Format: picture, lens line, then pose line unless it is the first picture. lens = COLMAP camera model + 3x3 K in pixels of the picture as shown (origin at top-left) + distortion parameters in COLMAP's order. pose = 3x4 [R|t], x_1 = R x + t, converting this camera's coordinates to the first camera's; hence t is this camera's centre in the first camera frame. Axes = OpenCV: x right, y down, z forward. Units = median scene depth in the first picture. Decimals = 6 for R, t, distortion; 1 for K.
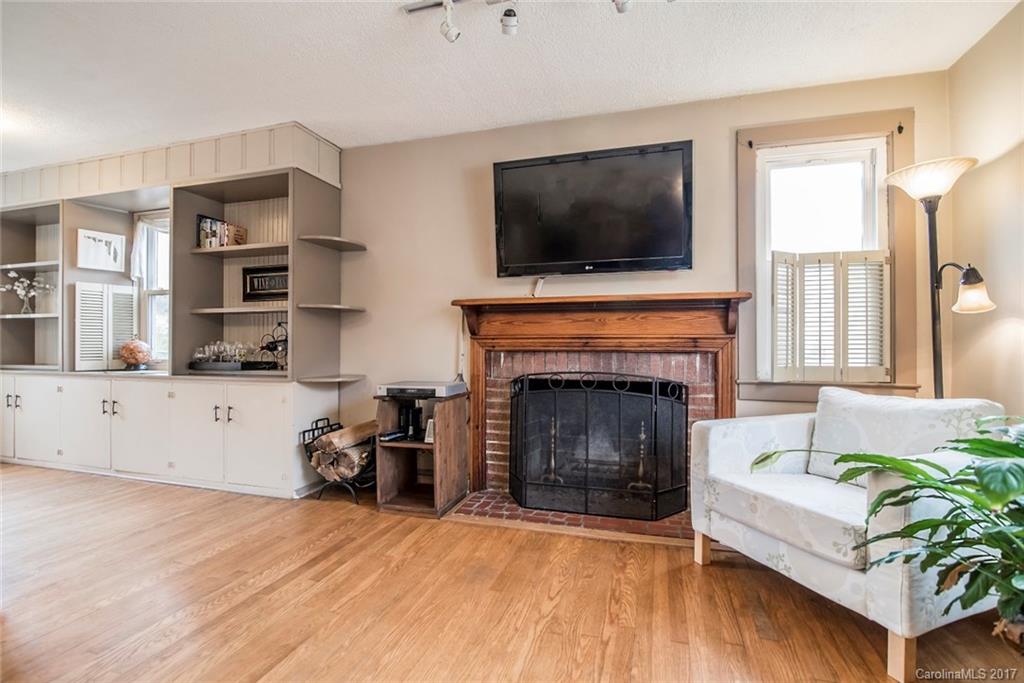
lens RADIAL K [[473.4, 0, 532.5], [0, 473.4, 347.1], [0, 0, 1]] dist [-0.018606, 0.001090]
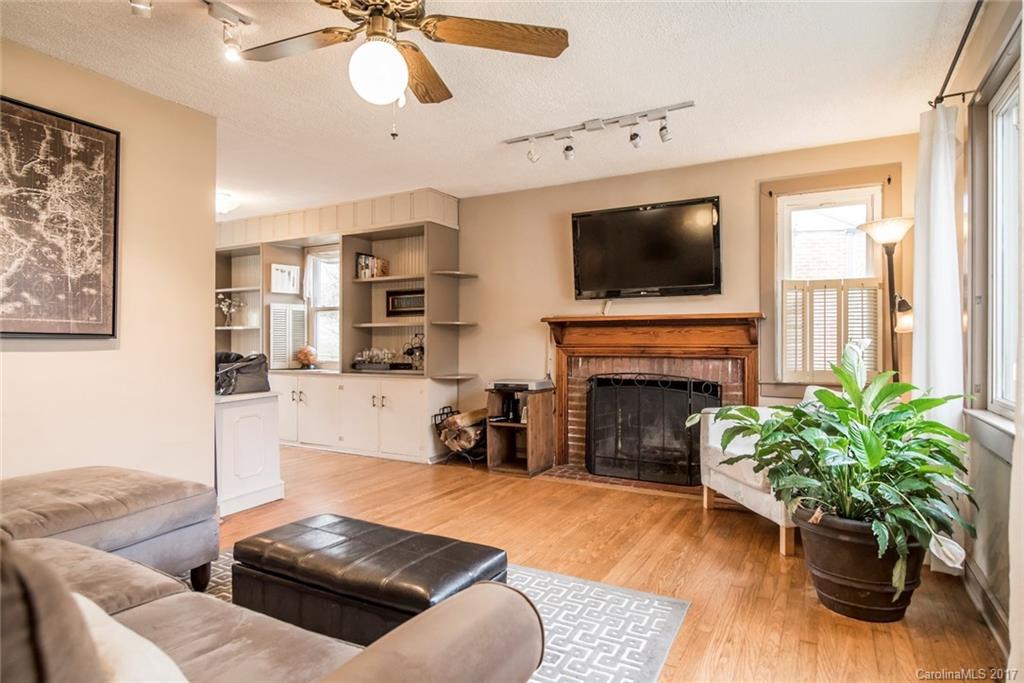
lens RADIAL K [[570.4, 0, 520.4], [0, 570.4, 346.9], [0, 0, 1]] dist [0.001841, -0.000229]
pose [[0.970575, -0.000165, -0.240797, 0.143519], [0.000814, 0.999996, 0.002596, -0.020642], [0.240796, -0.002716, 0.970572, -0.513911]]
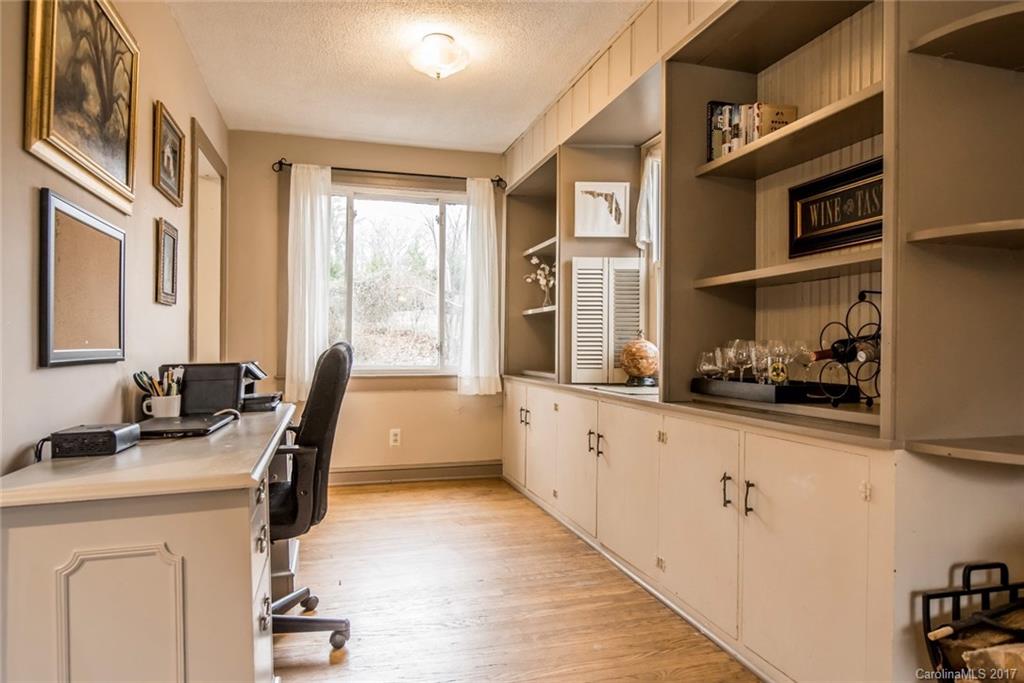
lens RADIAL K [[657.6, 0, 483.0], [0, 657.6, 346.9], [0, 0, 1]] dist [-0.004679, 0.001702]
pose [[0.506742, 0.002322, -0.862095, -0.220743], [-0.007724, 0.999968, -0.001846, -0.001453], [0.862063, 0.007594, 0.506744, 0.444518]]
